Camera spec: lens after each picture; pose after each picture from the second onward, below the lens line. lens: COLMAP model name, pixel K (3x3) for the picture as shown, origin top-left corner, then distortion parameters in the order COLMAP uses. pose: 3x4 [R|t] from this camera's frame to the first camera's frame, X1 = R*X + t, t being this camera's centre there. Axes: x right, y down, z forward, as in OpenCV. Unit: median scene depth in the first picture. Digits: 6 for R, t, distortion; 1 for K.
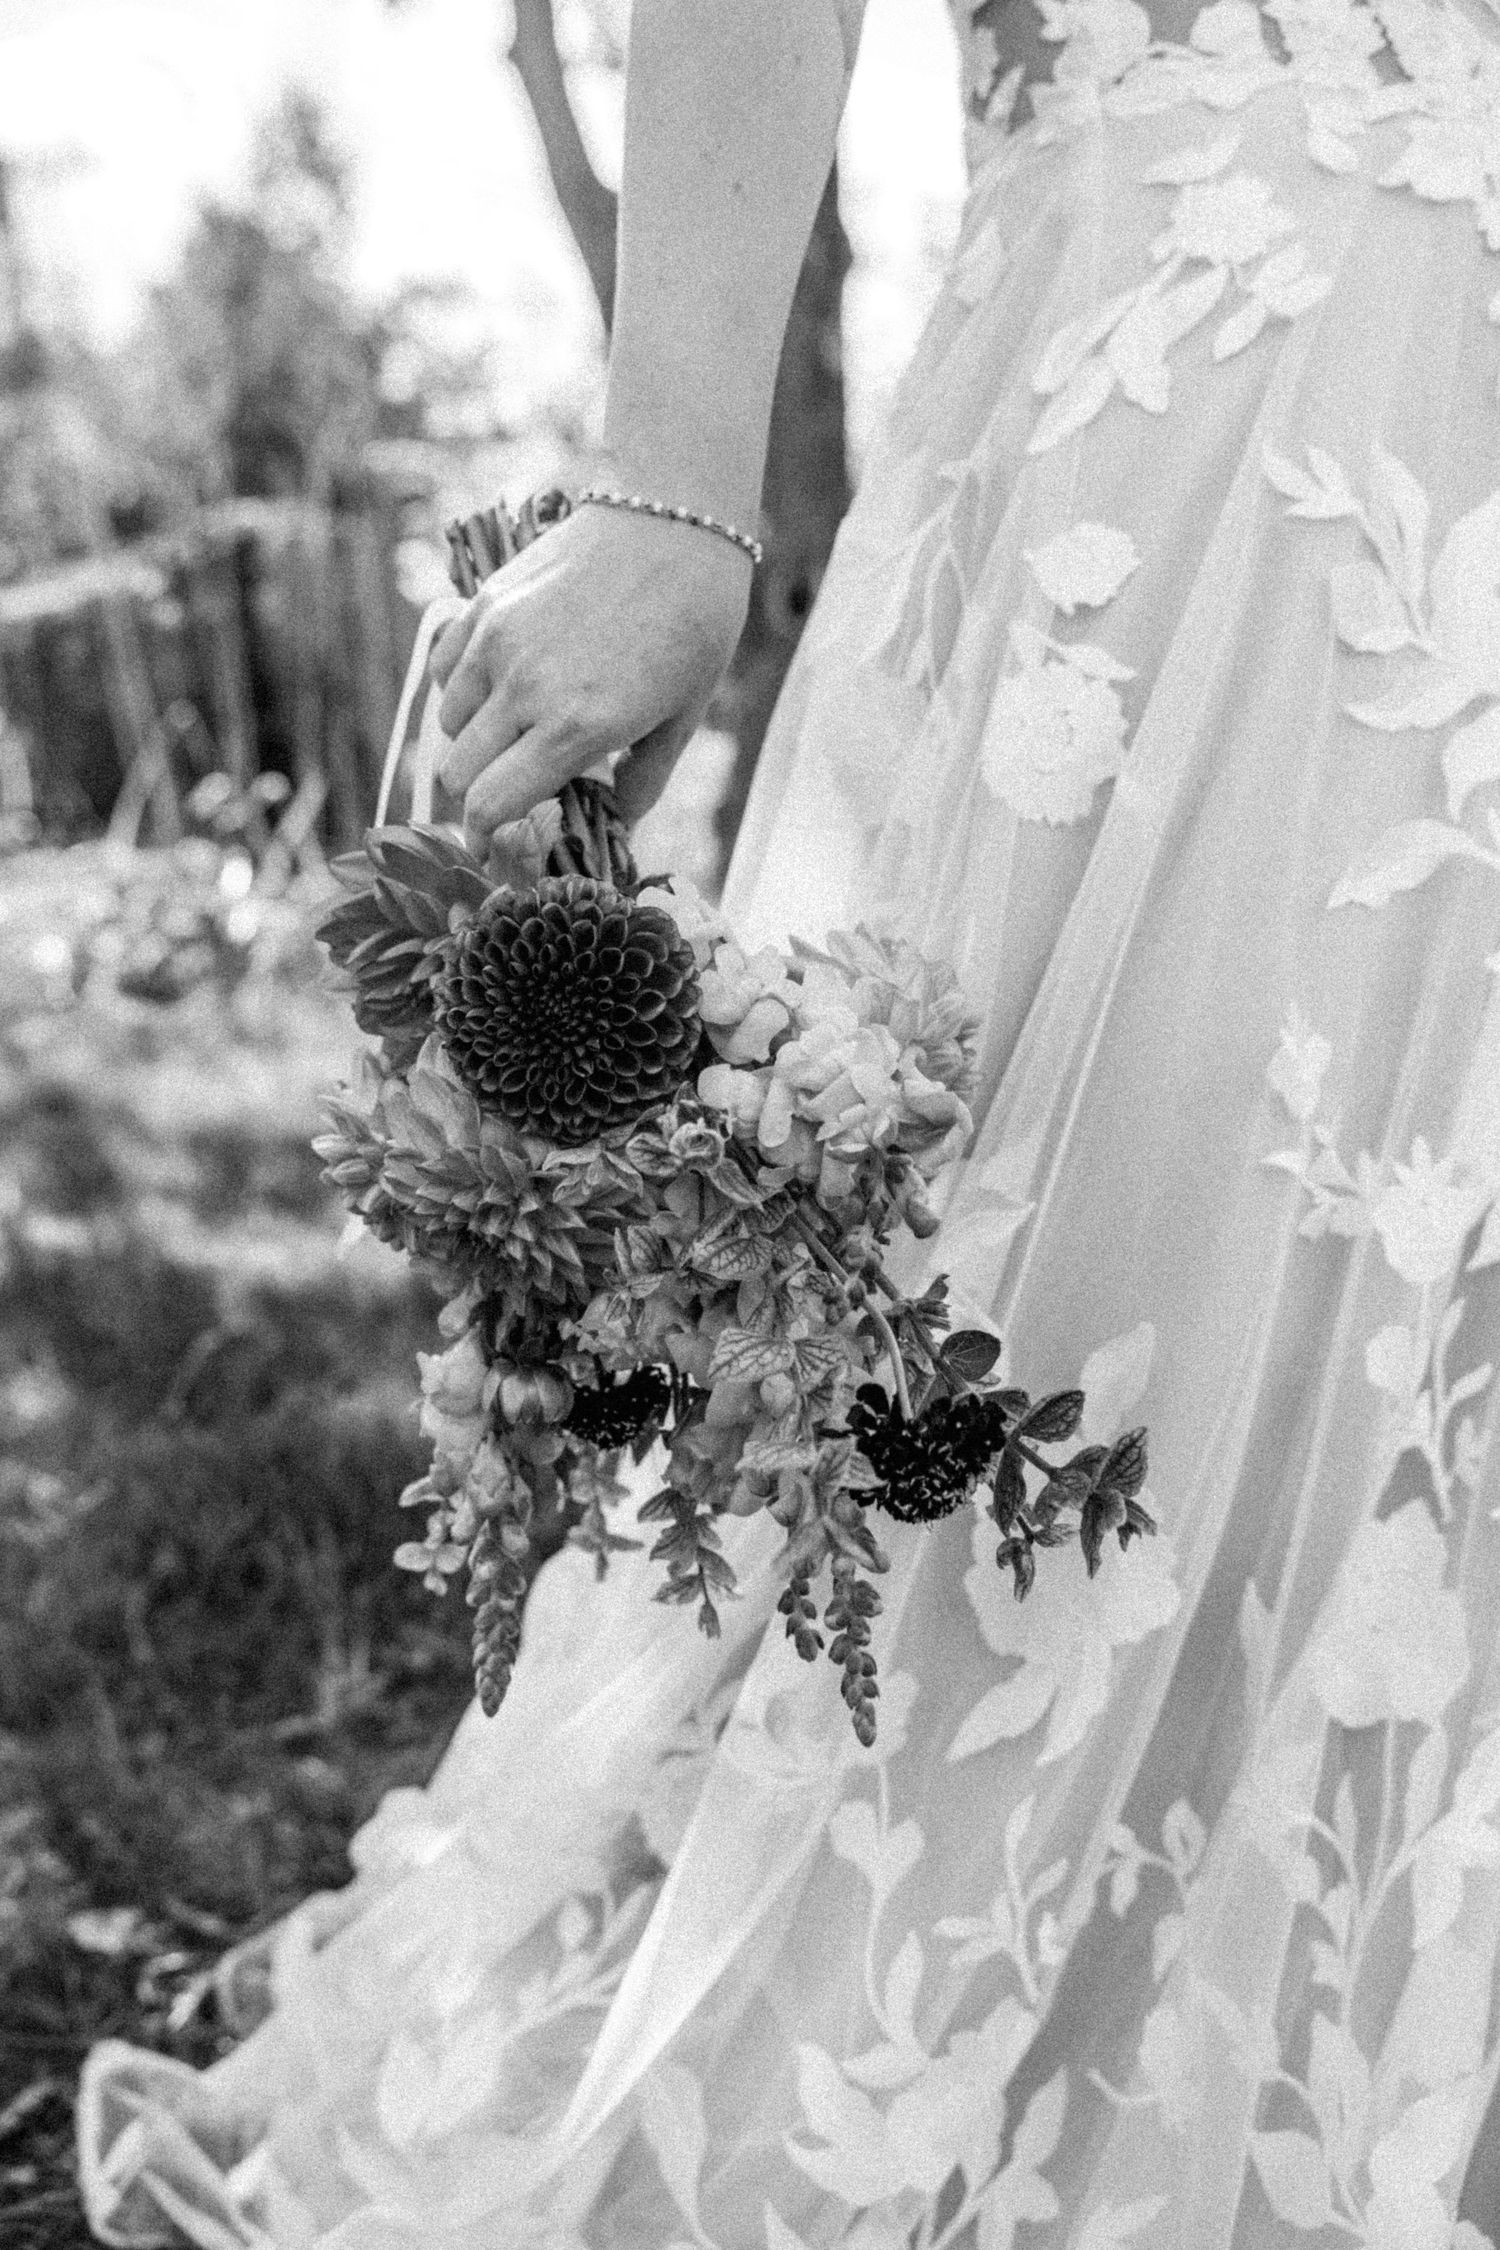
lens RADIAL K [[2267.9, 0, 686.9], [0, 2267.9, 1125.1], [0, 0, 1]] dist [-0.095222, 0.533791]
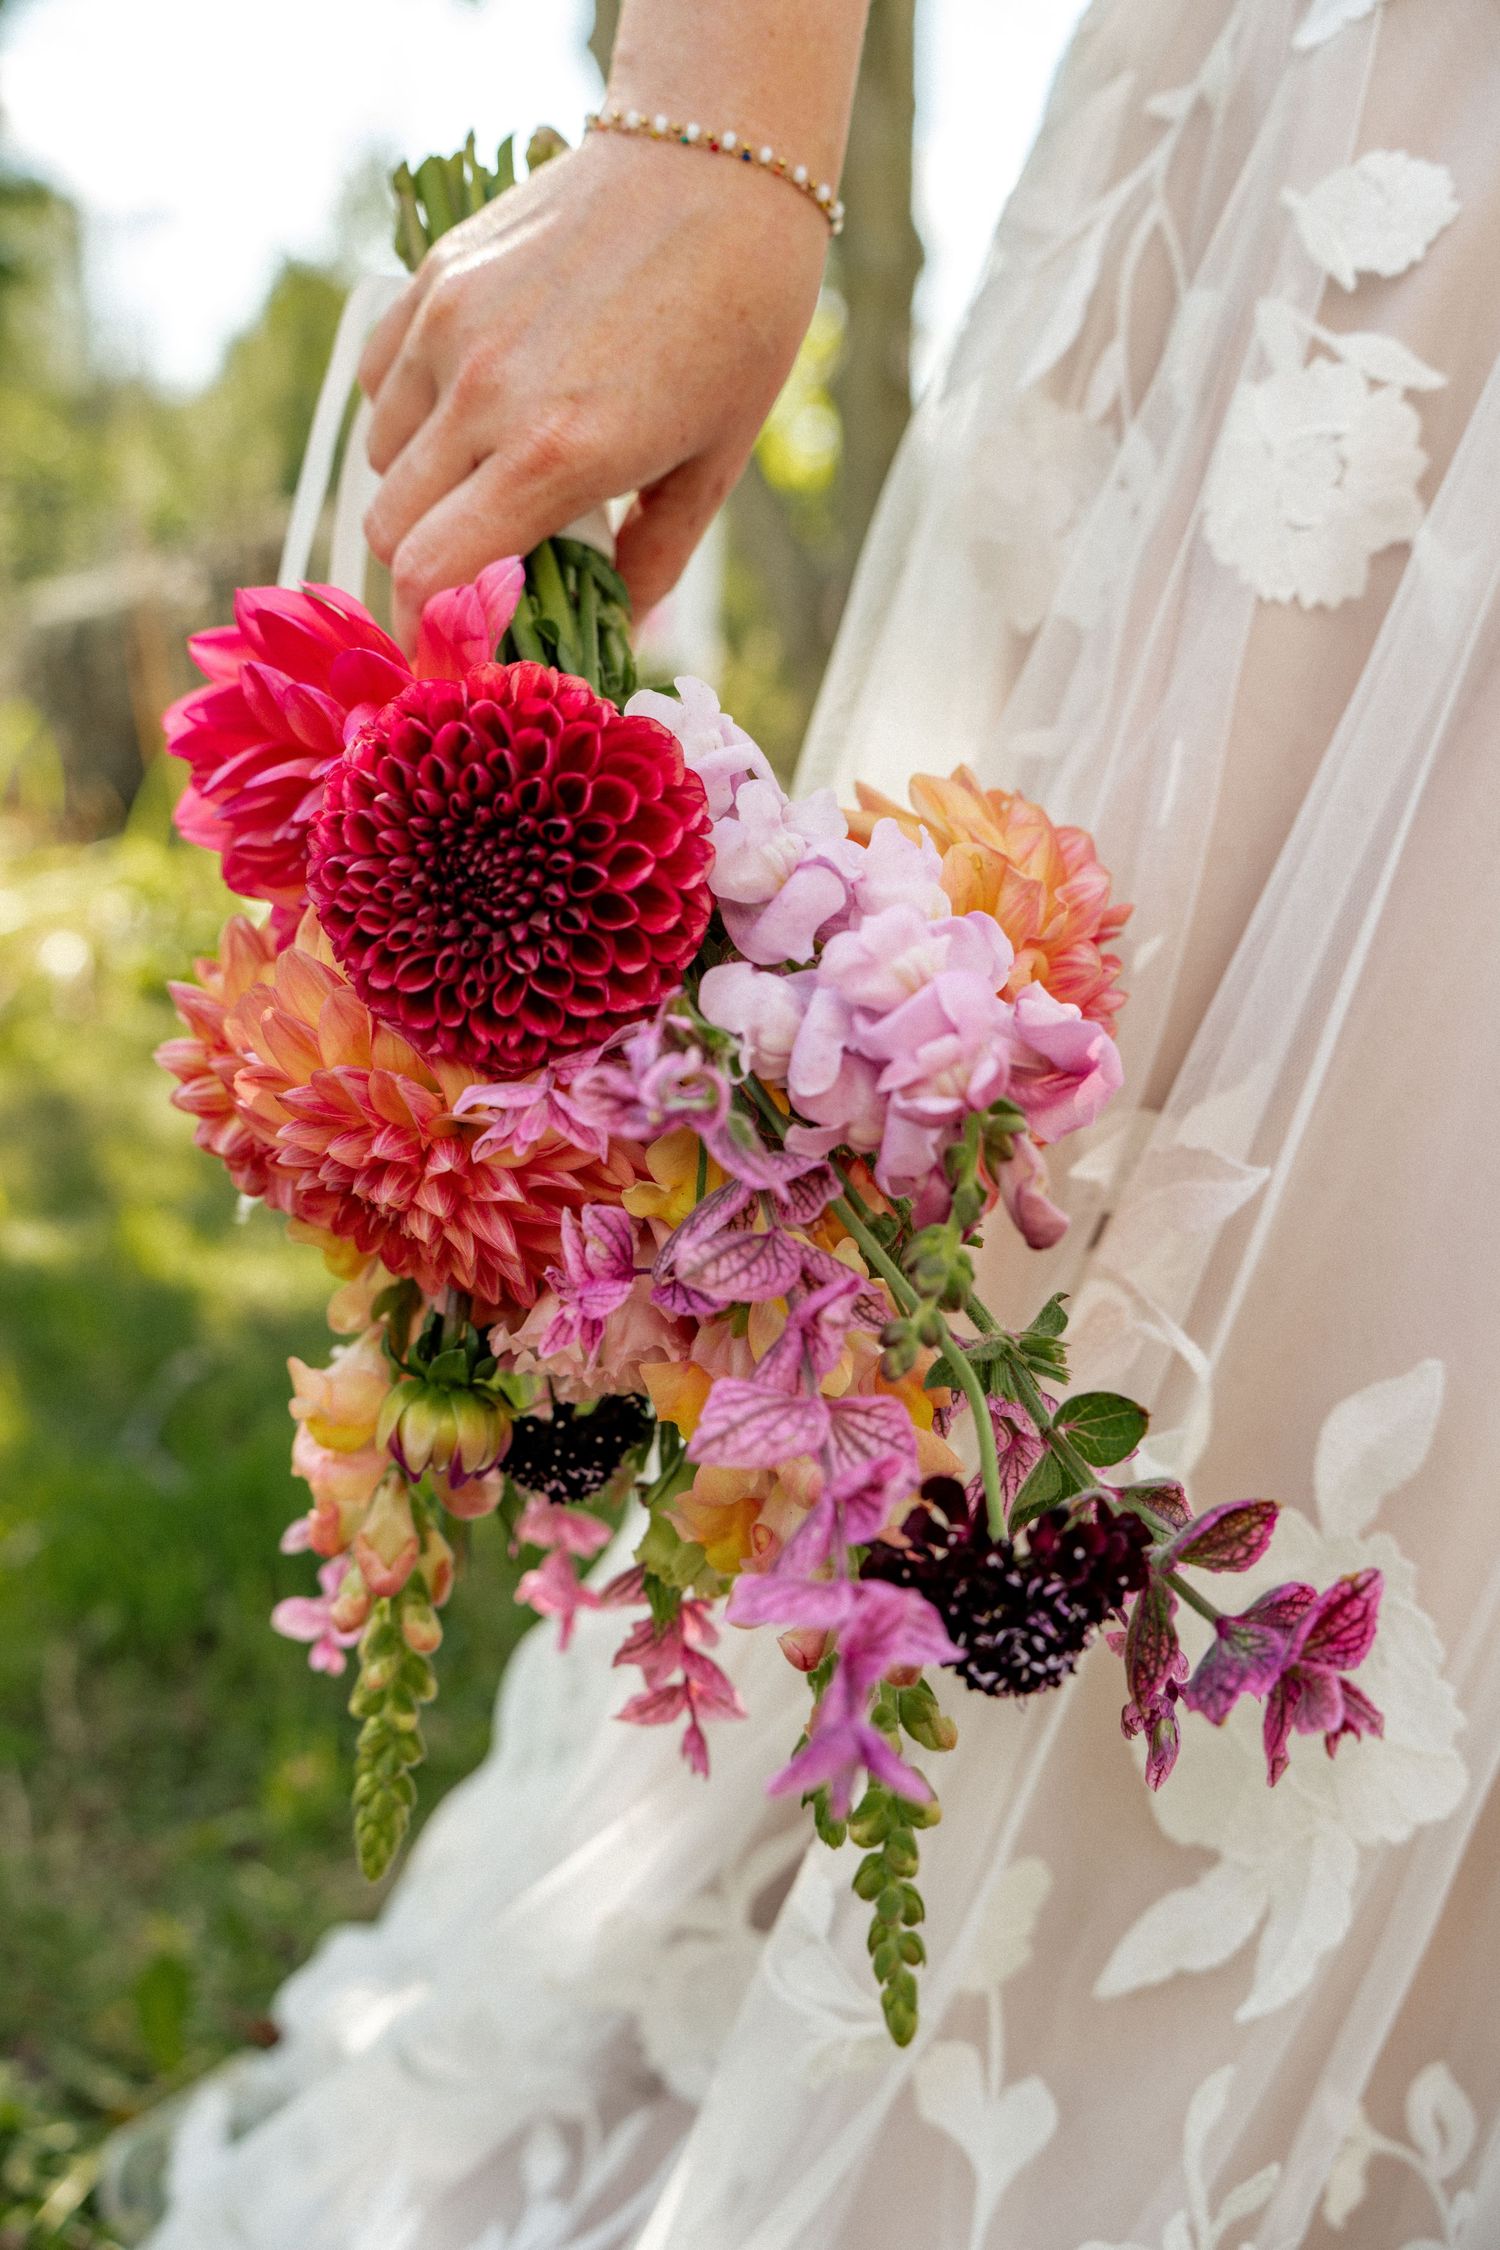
lens RADIAL K [[2267.9, 0, 686.9], [0, 2267.9, 1125.1], [0, 0, 1]] dist [-0.095222, 0.533791]
pose [[0.998505, 0.046876, -0.028099, 0.020614], [-0.045531, 0.997869, 0.046741, -0.010066], [0.030230, -0.045392, 0.998512, 0.345127]]
